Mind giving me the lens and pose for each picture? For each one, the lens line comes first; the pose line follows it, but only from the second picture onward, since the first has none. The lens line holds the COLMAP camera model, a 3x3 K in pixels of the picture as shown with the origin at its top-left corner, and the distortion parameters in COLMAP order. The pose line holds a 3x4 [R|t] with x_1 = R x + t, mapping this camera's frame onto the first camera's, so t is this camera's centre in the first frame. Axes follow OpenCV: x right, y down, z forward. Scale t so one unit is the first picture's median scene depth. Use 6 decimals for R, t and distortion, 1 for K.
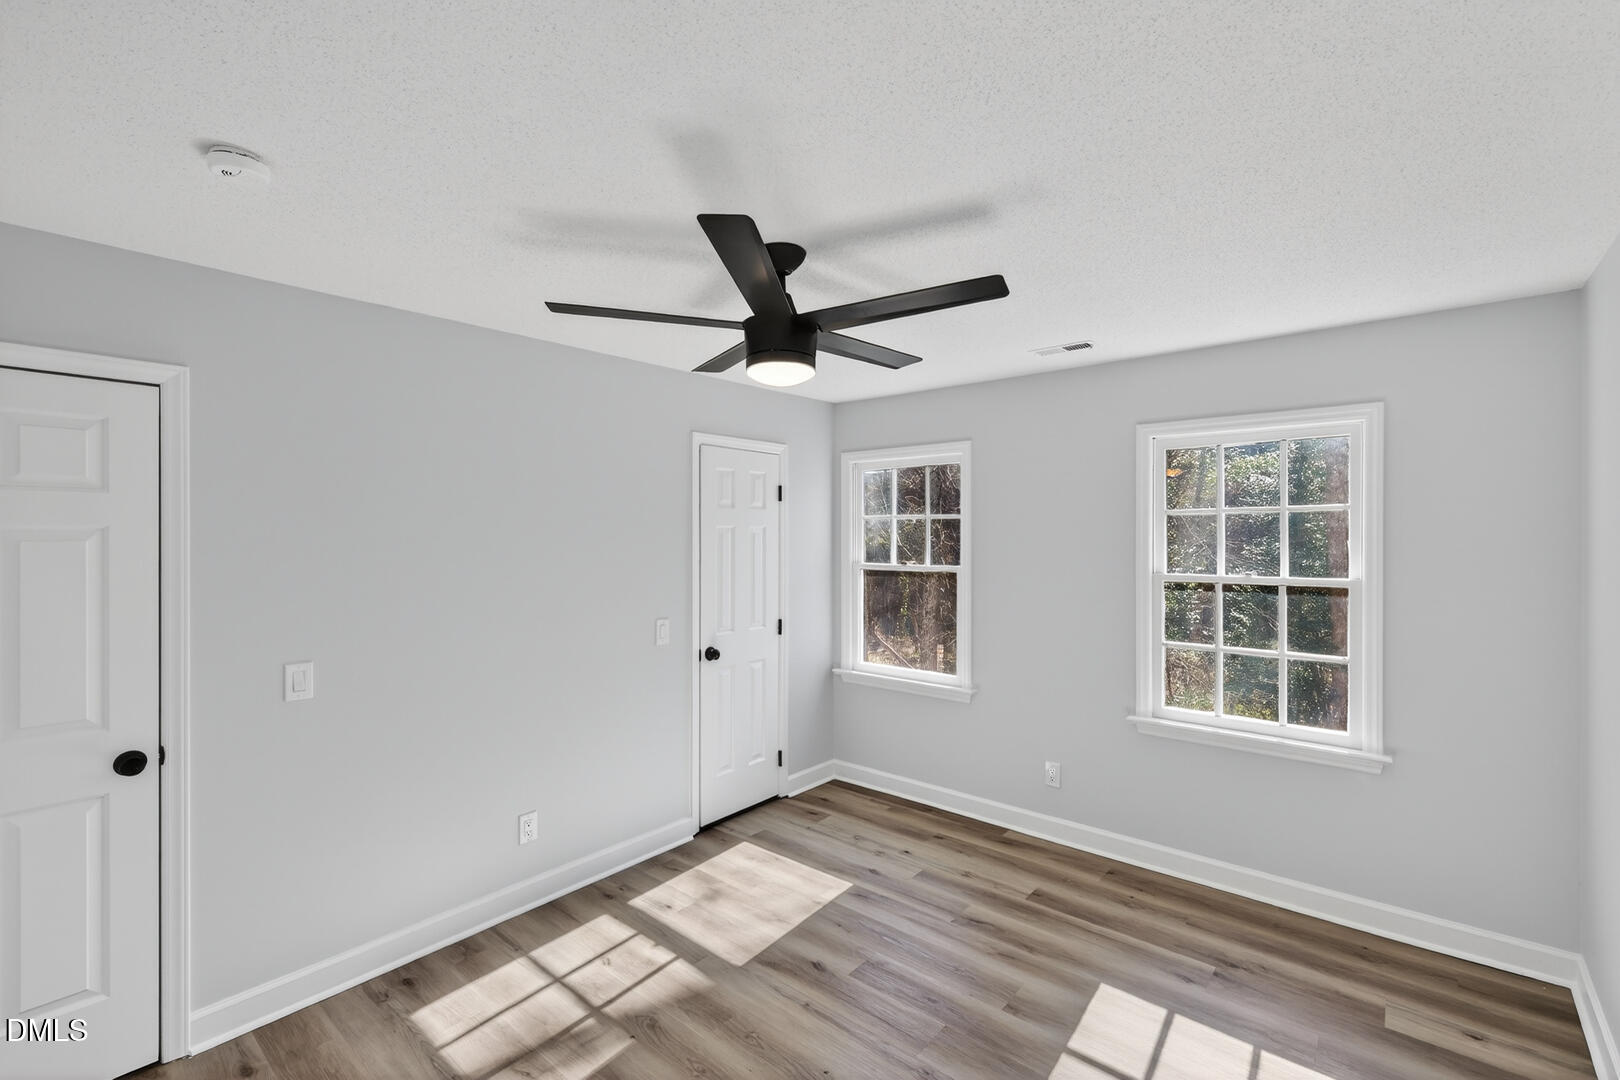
lens RADIAL K [[707.6, 0, 819.0], [0, 707.6, 536.6], [0, 0, 1]] dist [0.003719, 0.000008]
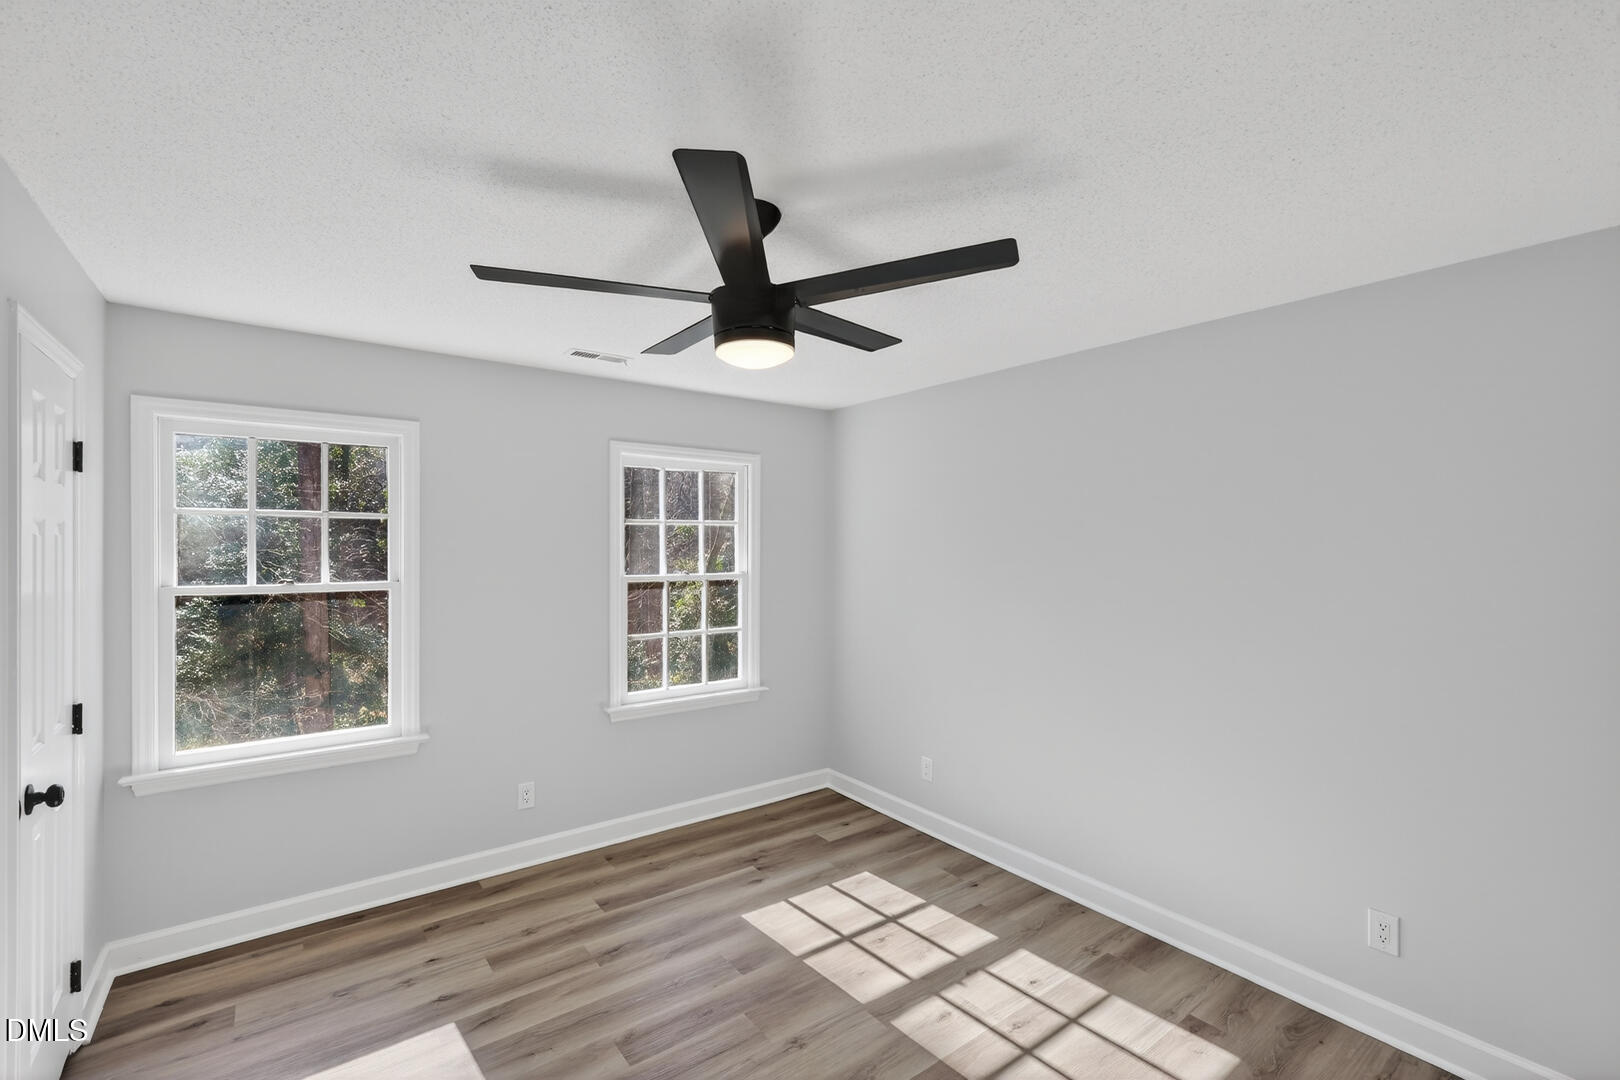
lens RADIAL K [[707.6, 0, 831.7], [0, 707.6, 548.9], [0, 0, 1]] dist [0.003719, 0.000008]
pose [[0.207263, -0.009829, 0.978236, -0.556831], [-0.004931, 0.999926, 0.011092, -0.005644], [-0.978273, -0.007123, 0.207200, 0.454608]]
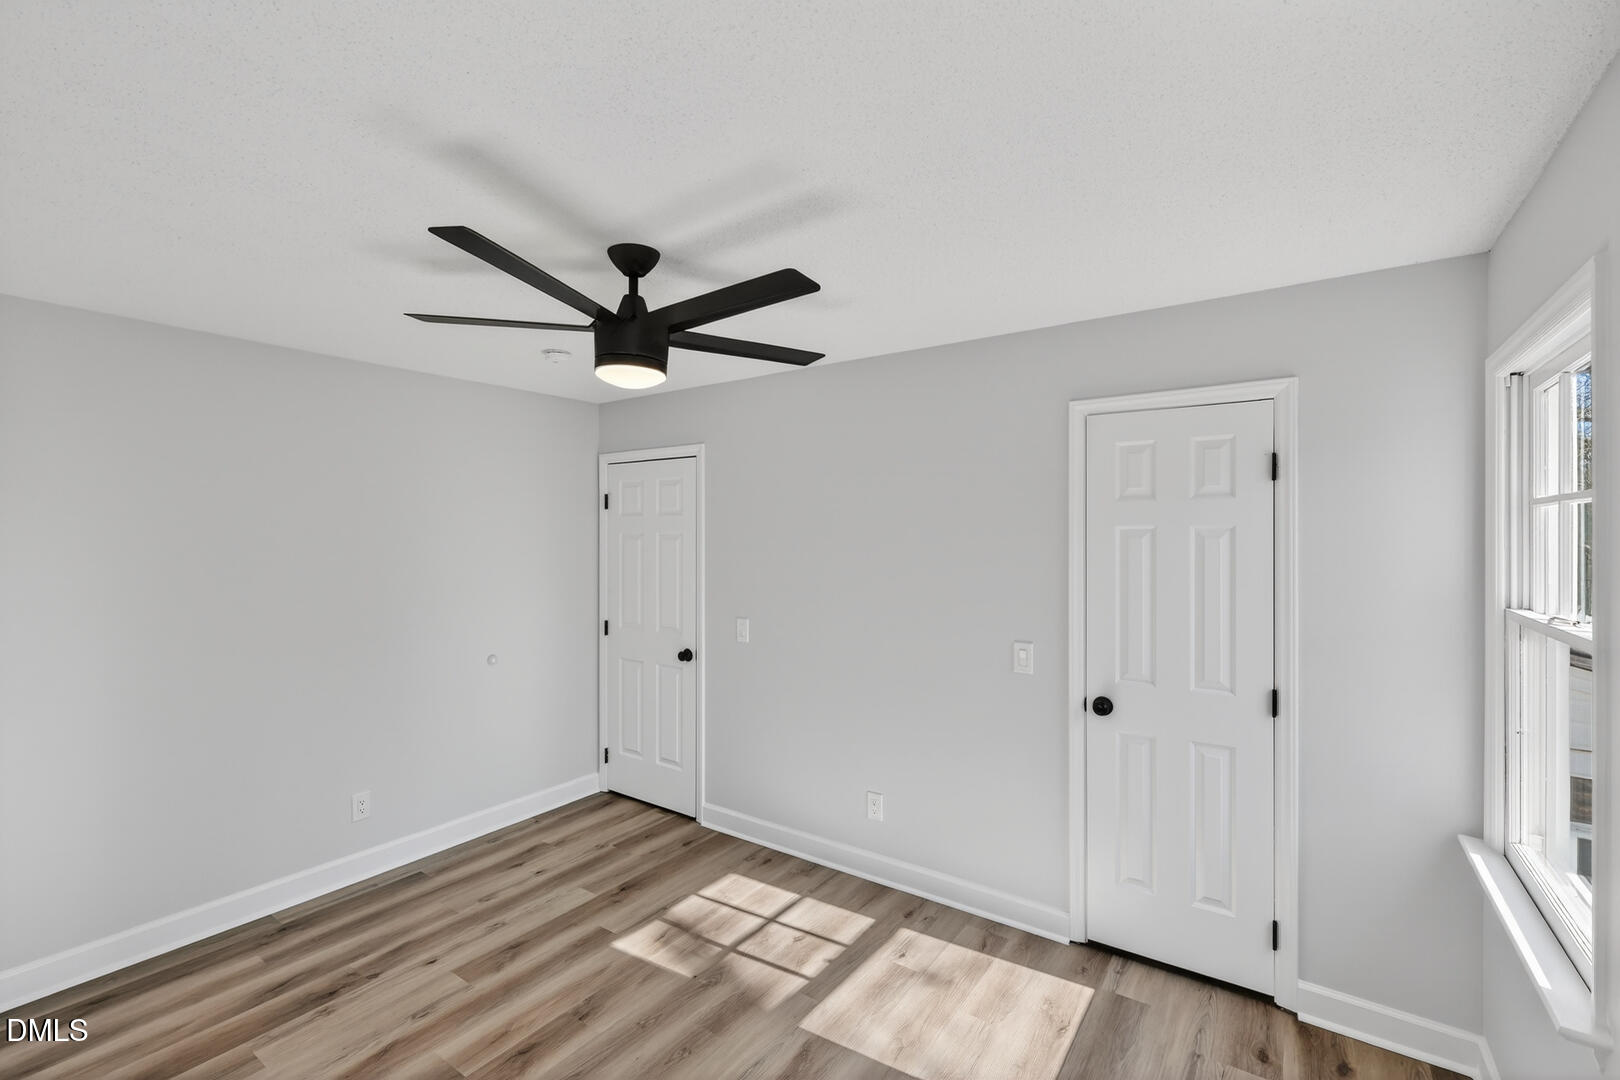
lens RADIAL K [[707.6, 0, 809.9], [0, 707.6, 539.3], [0, 0, 1]] dist [0.003719, 0.000008]
pose [[0.080969, 0.012252, -0.996641, 0.599642], [-0.002945, 0.999923, 0.012053, -0.011866], [0.996712, 0.001959, 0.080999, 0.733167]]
